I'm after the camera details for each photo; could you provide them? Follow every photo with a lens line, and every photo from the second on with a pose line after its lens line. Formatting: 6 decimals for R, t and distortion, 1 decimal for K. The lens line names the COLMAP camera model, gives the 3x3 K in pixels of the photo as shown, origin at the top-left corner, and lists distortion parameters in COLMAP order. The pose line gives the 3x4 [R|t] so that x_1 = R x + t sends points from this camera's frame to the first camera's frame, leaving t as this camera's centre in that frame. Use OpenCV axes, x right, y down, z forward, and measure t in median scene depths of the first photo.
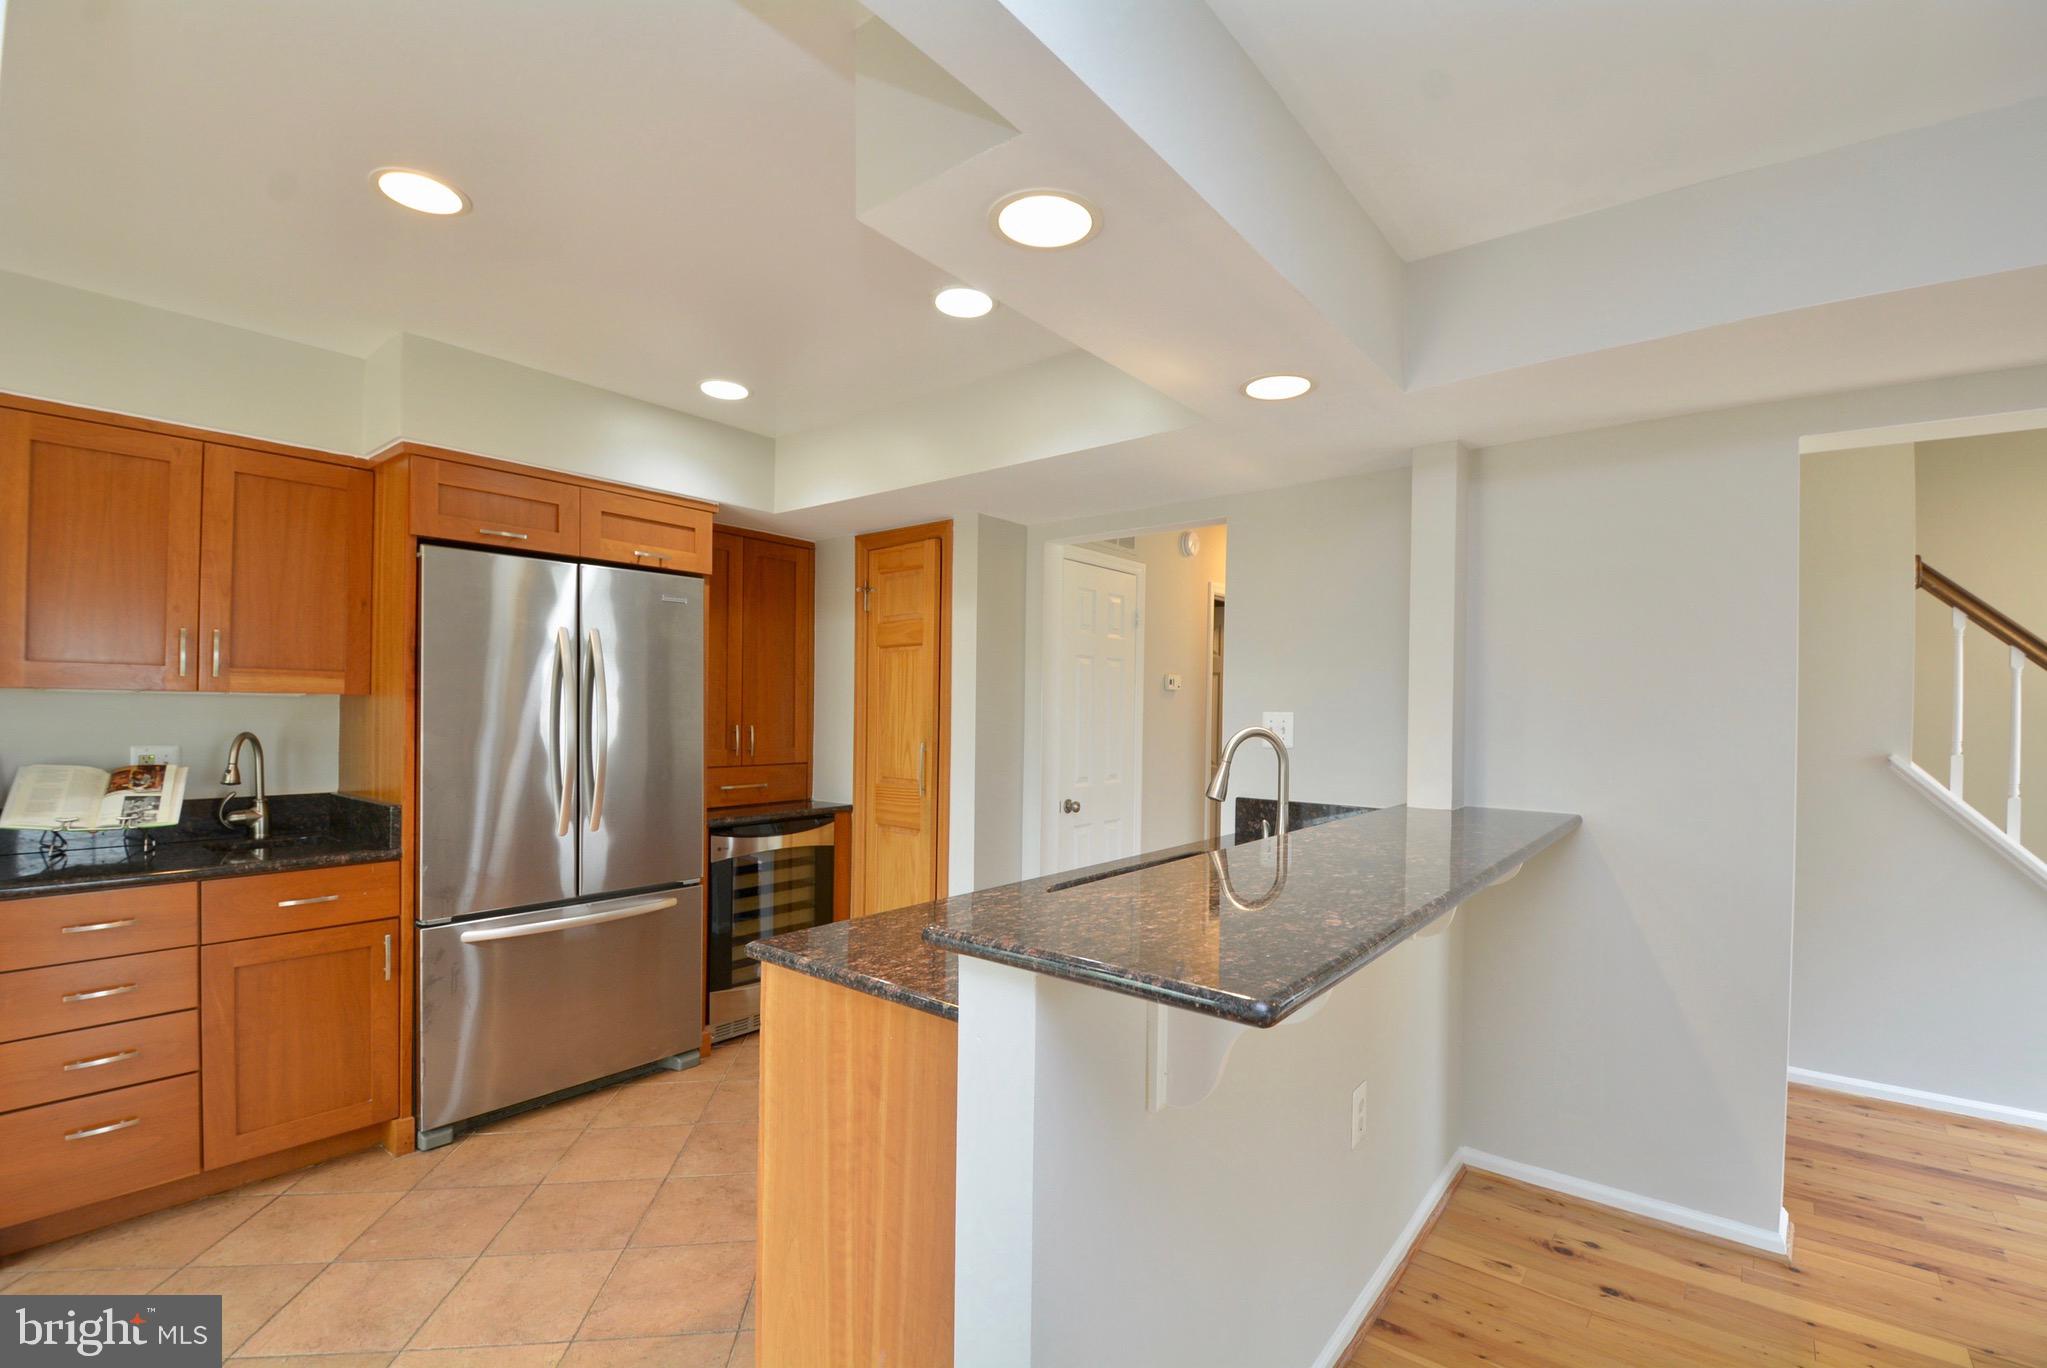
lens RADIAL K [[893.6, 0, 1048.4], [0, 893.6, 710.9], [0, 0, 1]] dist [0.018952, -0.024179]
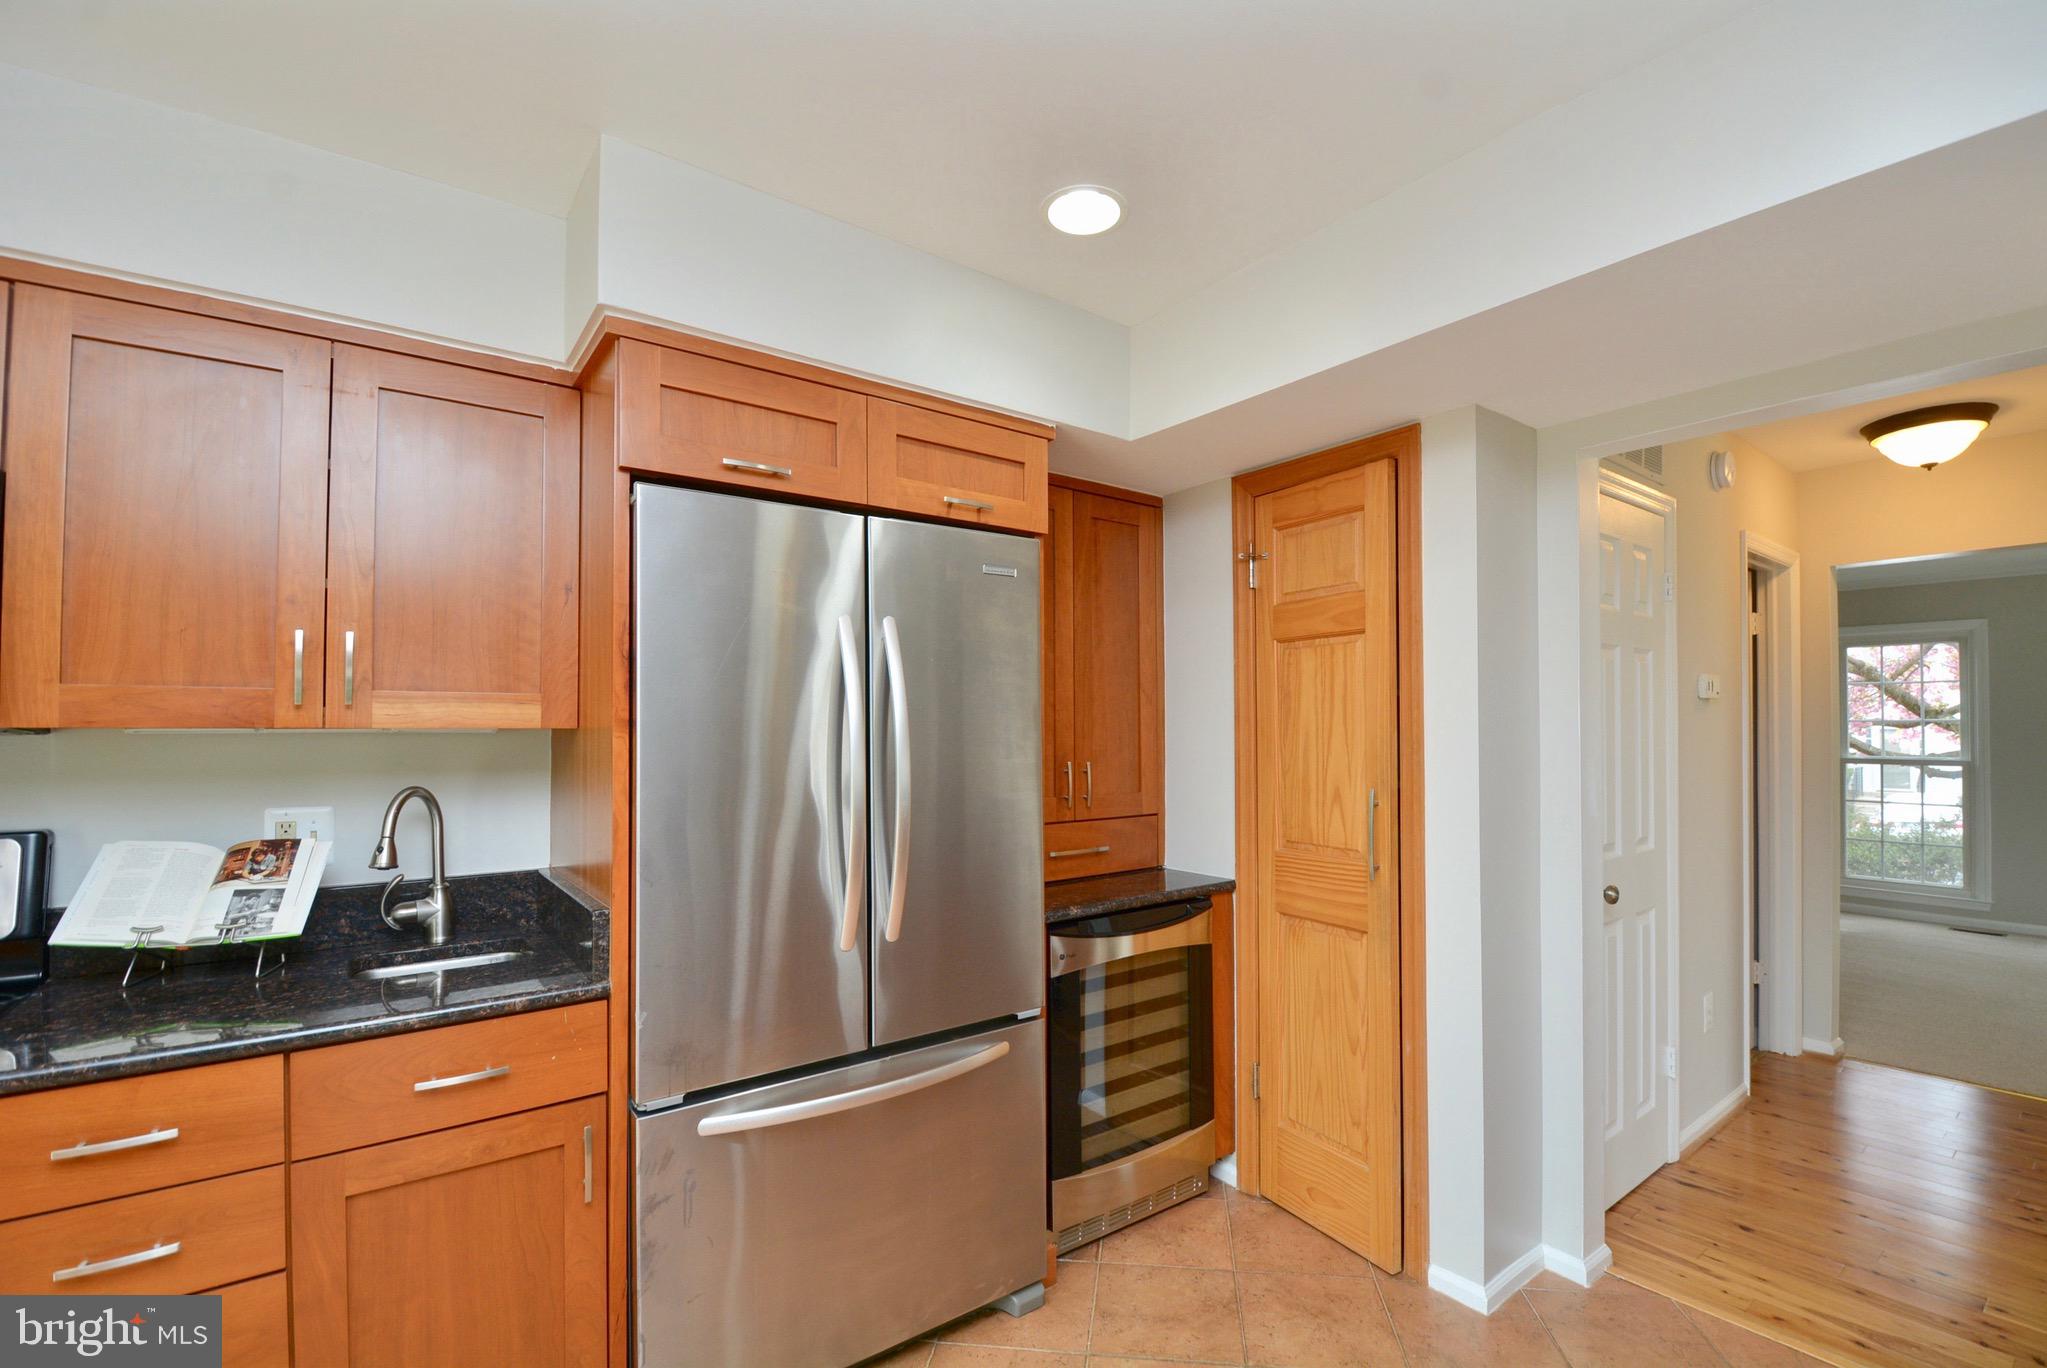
lens RADIAL K [[893.6, 0, 1048.4], [0, 893.6, 710.9], [0, 0, 1]] dist [0.018952, -0.024179]
pose [[0.967545, -0.018091, -0.252049, -0.255720], [0.013107, 0.999684, -0.021439, -0.011774], [0.252357, 0.017440, 0.967477, 0.447088]]
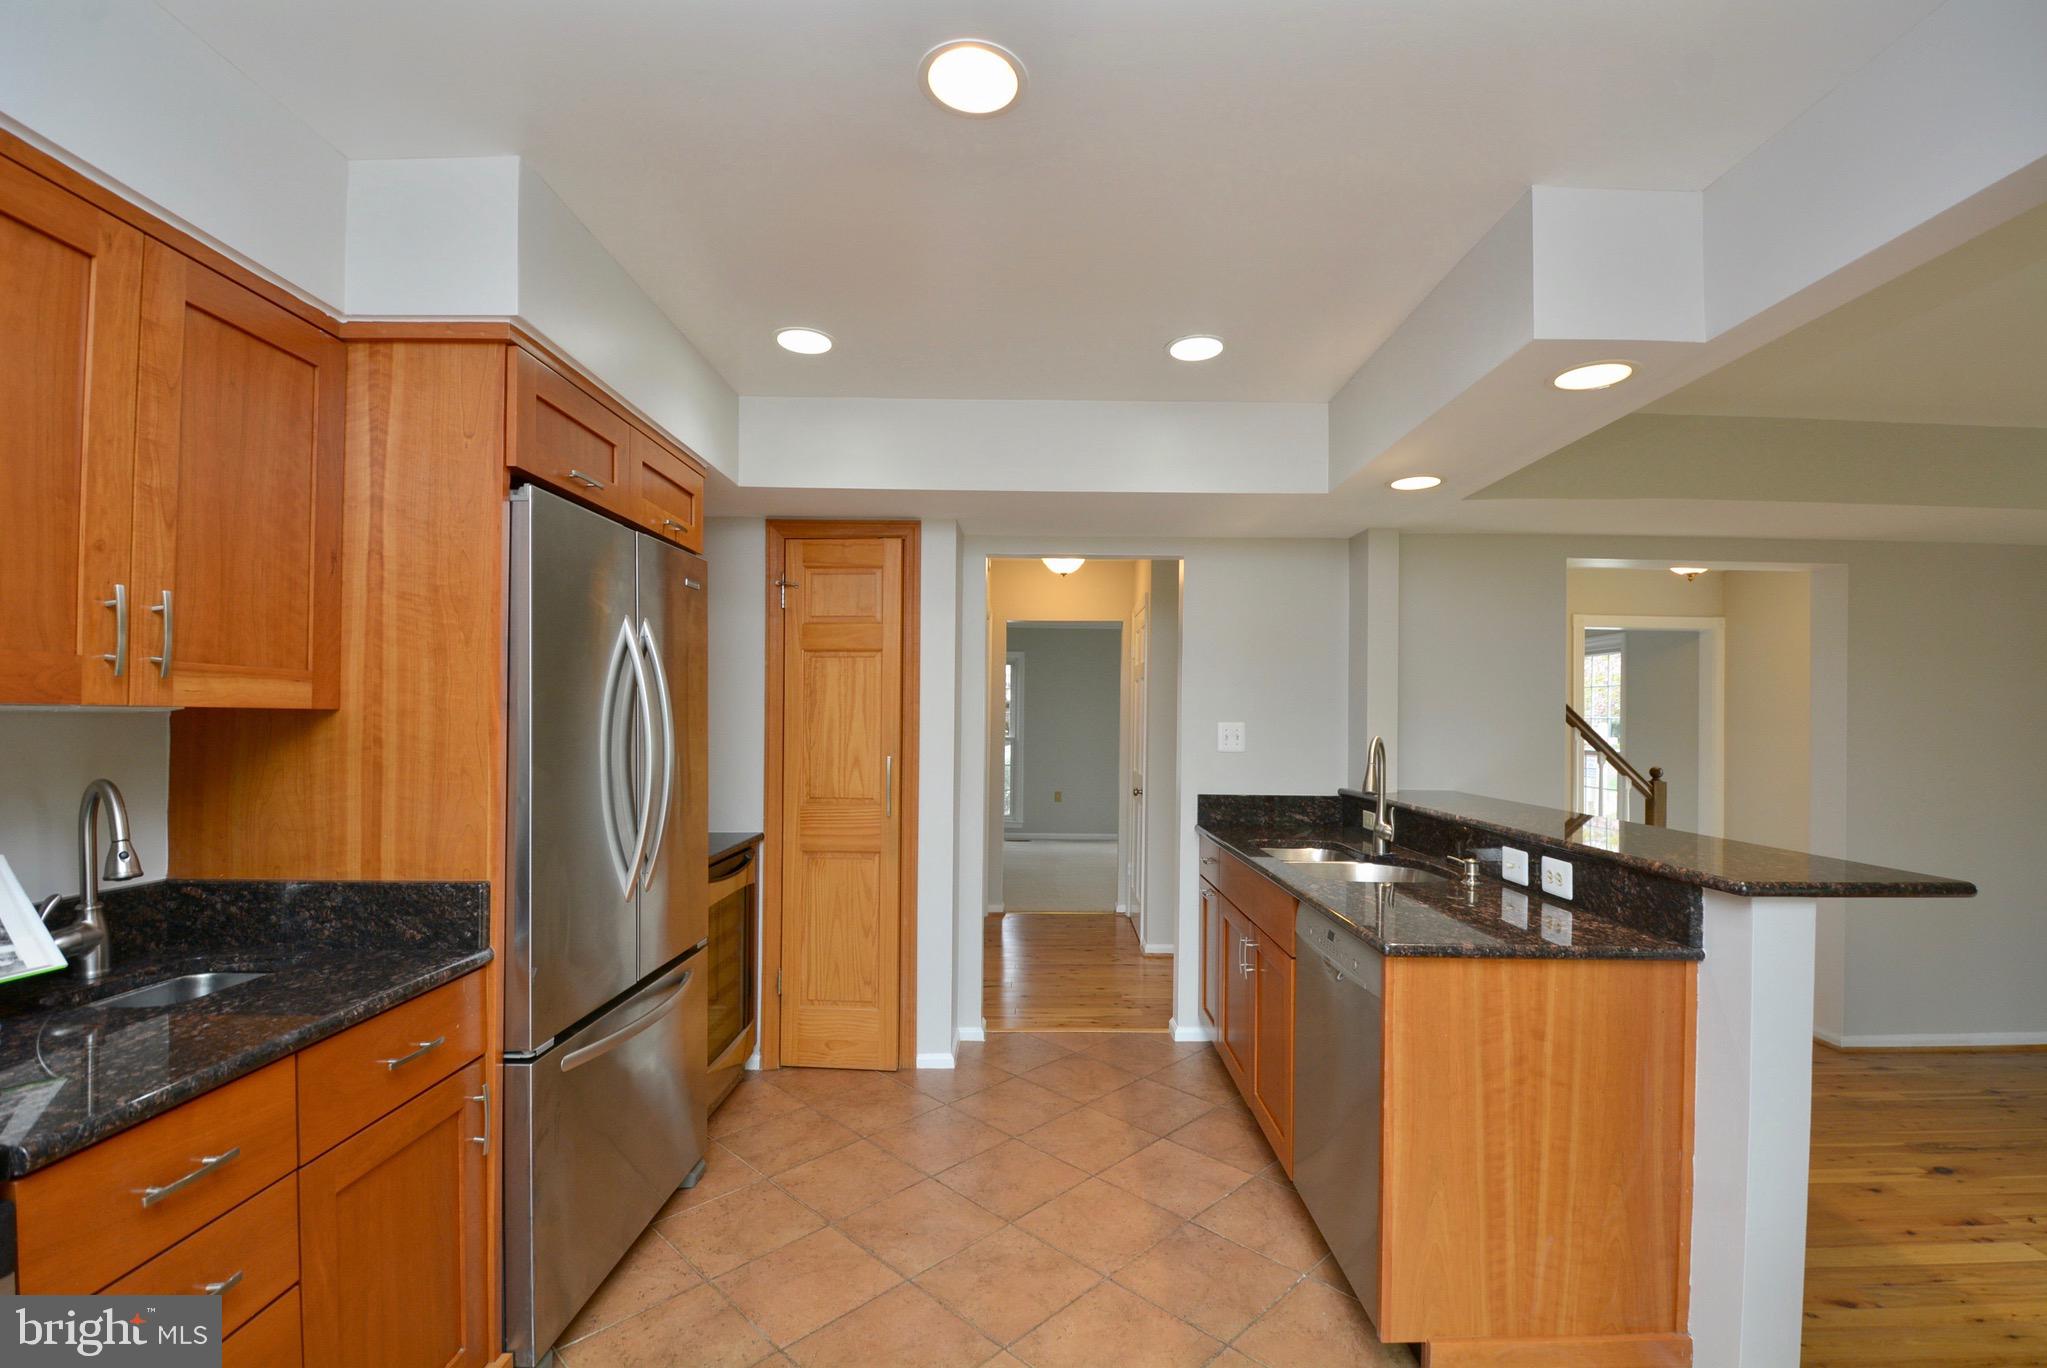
lens RADIAL K [[893.6, 0, 1048.4], [0, 893.6, 710.9], [0, 0, 1]] dist [0.018952, -0.024179]
pose [[0.779215, -0.000346, 0.626757, -0.757561], [0.000350, 1.000000, 0.000117, -0.016146], [-0.626757, 0.000128, 0.779215, 0.225211]]
